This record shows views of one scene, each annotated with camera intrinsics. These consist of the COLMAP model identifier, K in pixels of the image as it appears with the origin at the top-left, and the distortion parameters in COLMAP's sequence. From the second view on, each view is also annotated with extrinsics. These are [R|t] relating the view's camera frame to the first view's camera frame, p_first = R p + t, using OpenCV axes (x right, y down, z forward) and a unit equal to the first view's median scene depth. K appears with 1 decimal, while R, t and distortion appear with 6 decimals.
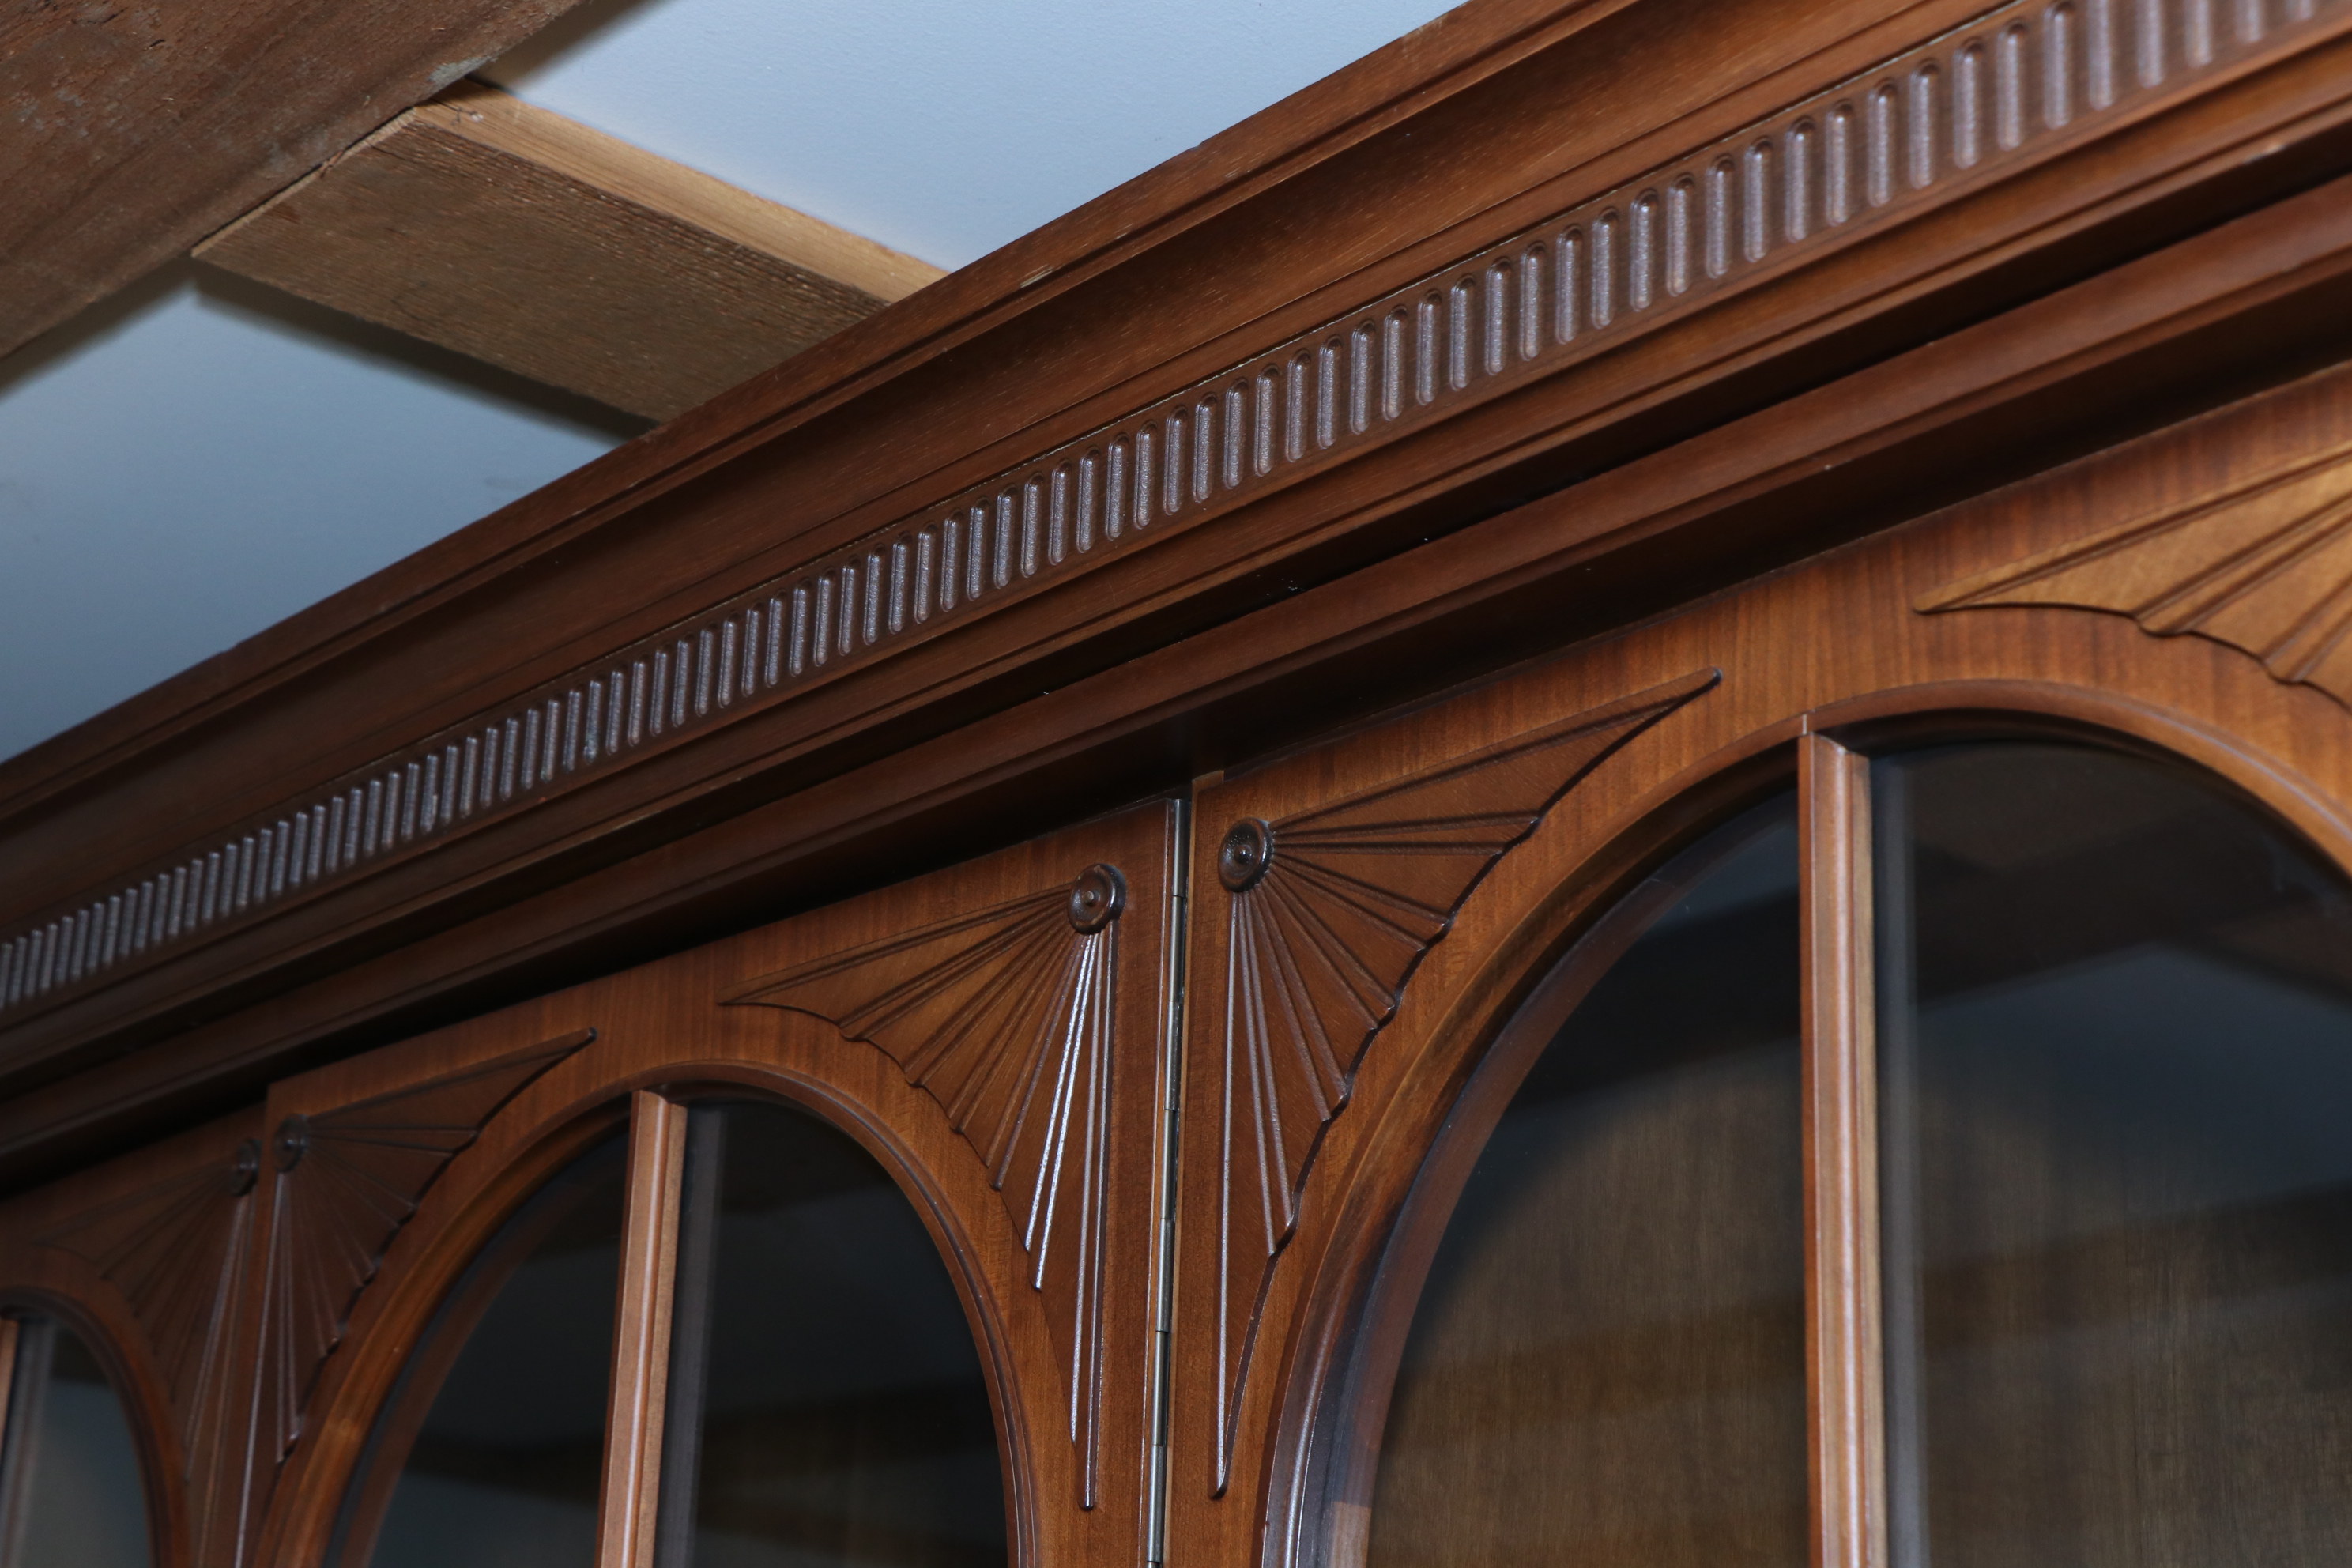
lens RADIAL K [[4396.9, 0, 1176.6], [0, 4396.9, 787.5], [0, 0, 1]] dist [0.182115, 0.000000]
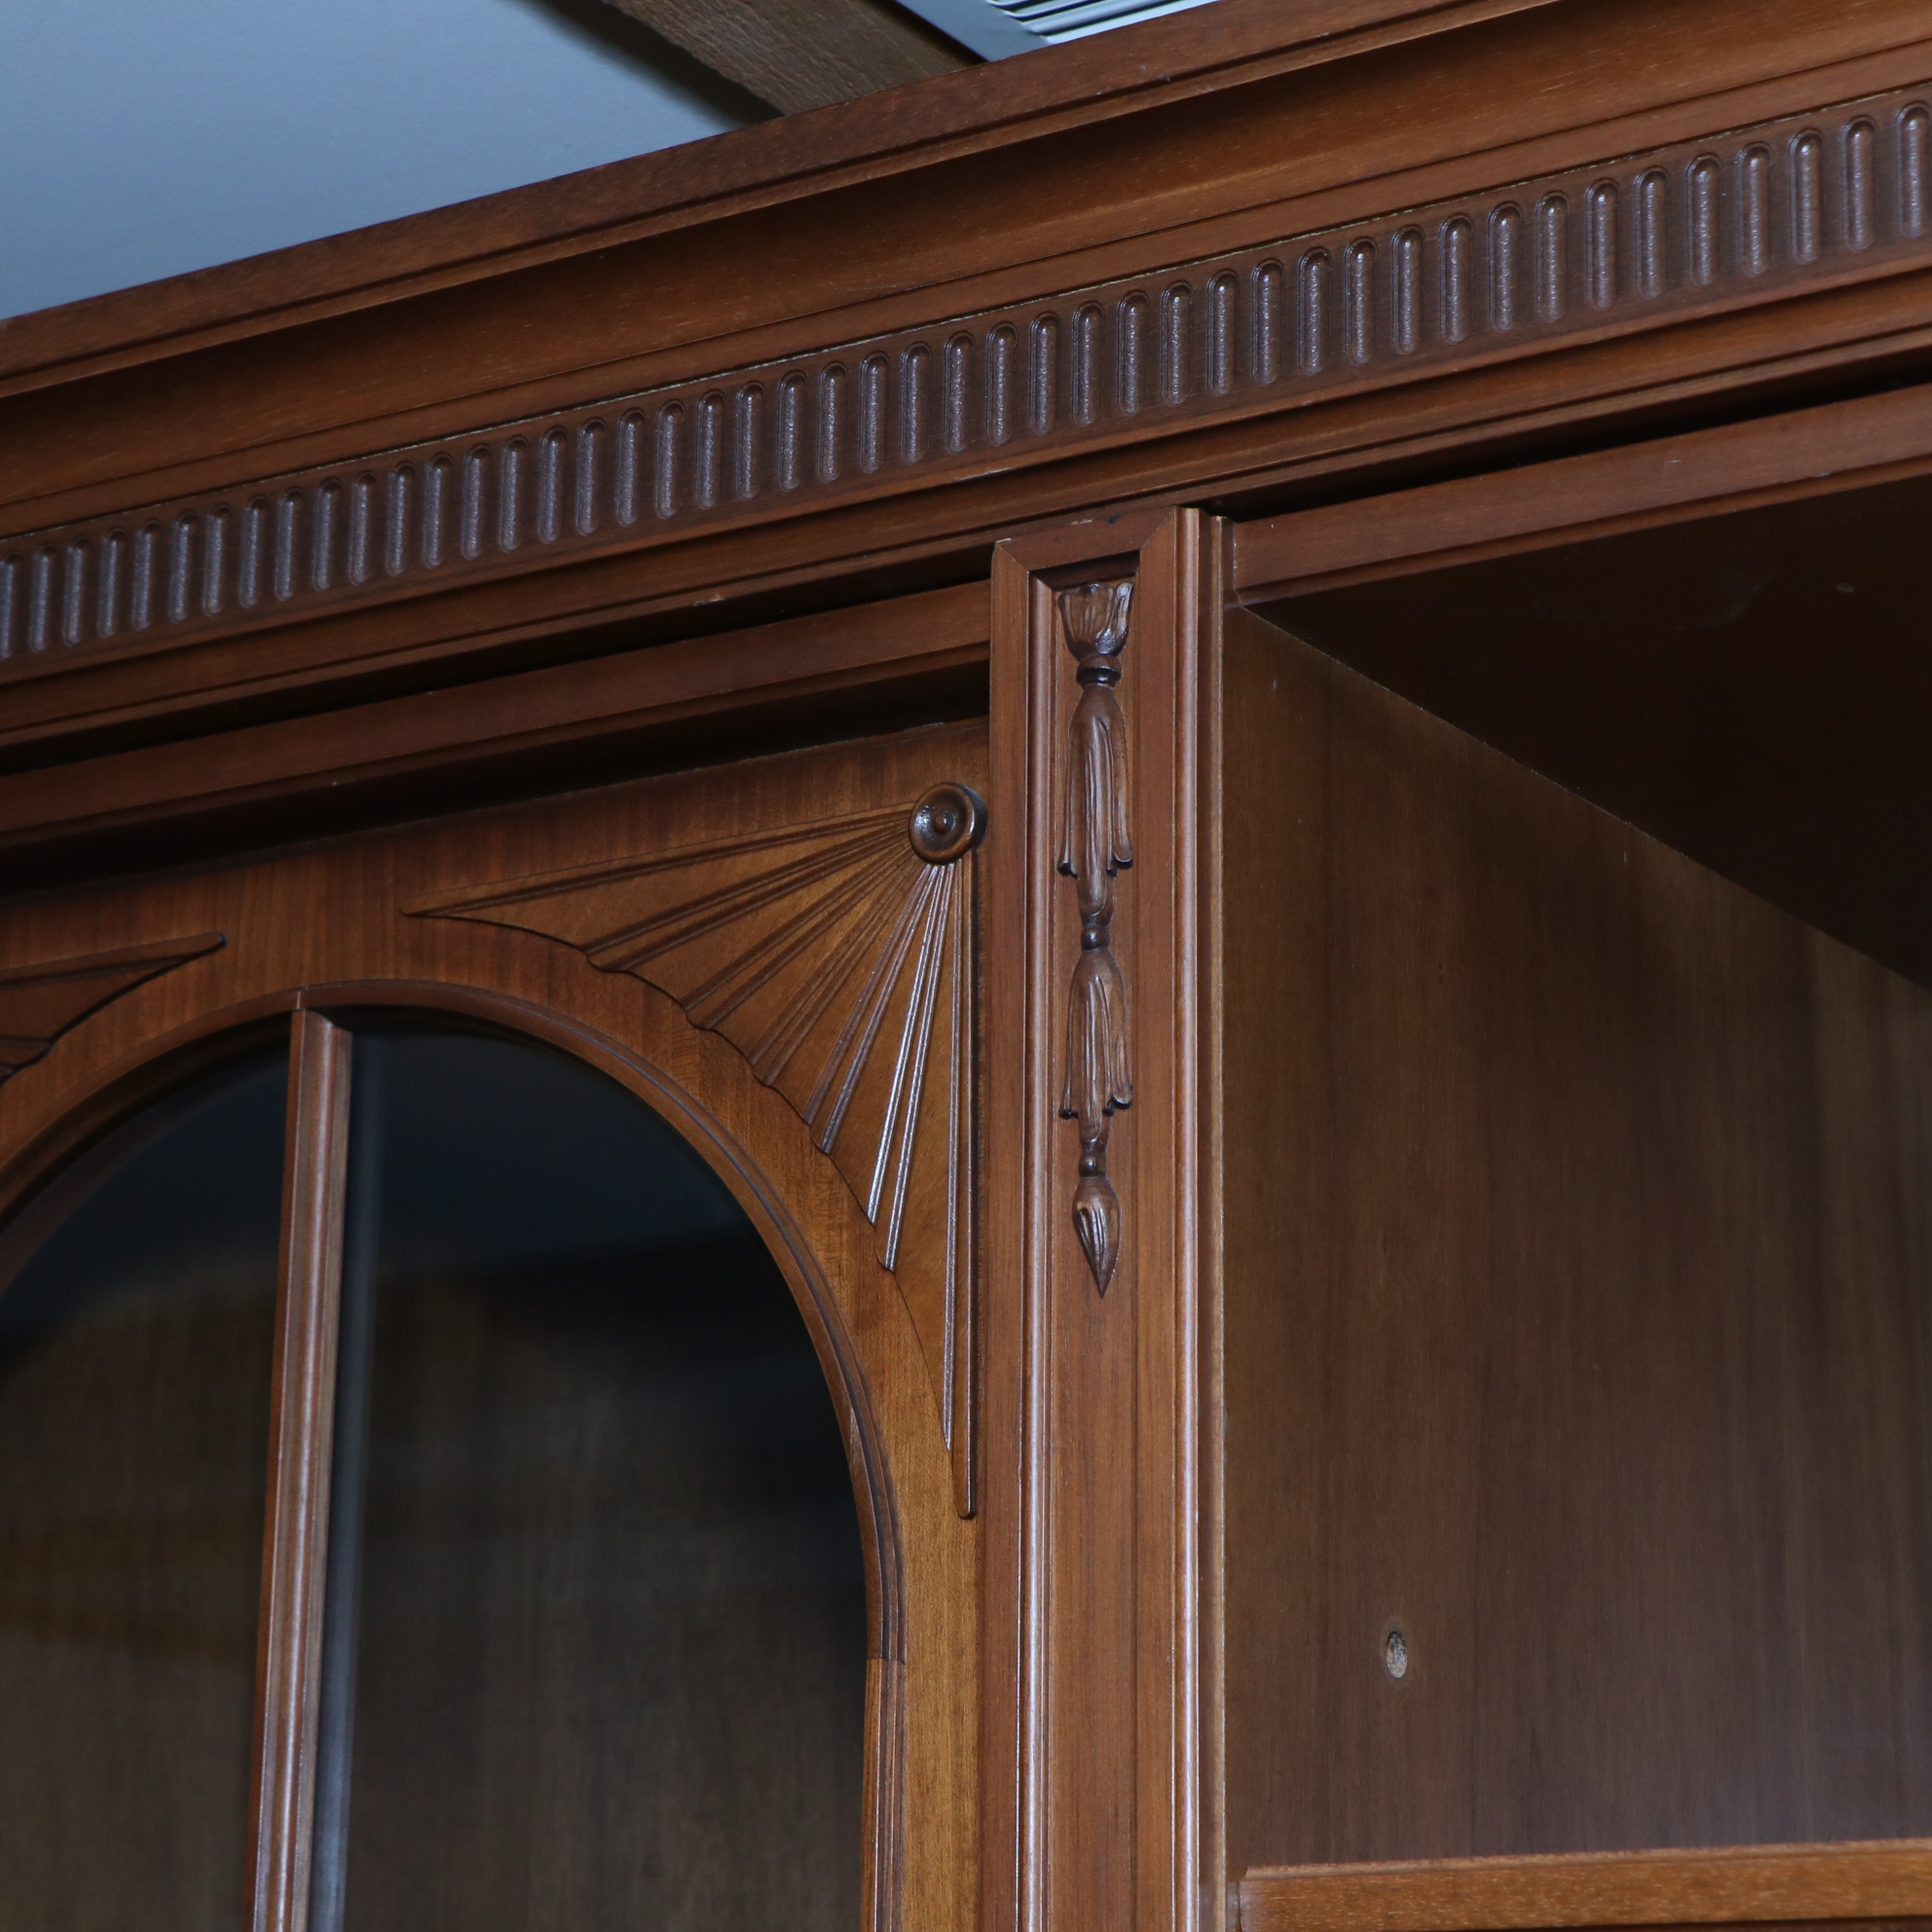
lens RADIAL K [[5310.6, 0, 965.4], [0, 5310.6, 964.9], [0, 0, 1]] dist [0.093415, 0.000000]
pose [[0.959041, 0.055239, 0.277828, -0.074338], [-0.076043, 0.995006, 0.064664, -0.126520], [-0.272868, -0.083142, 0.958452, -0.358976]]
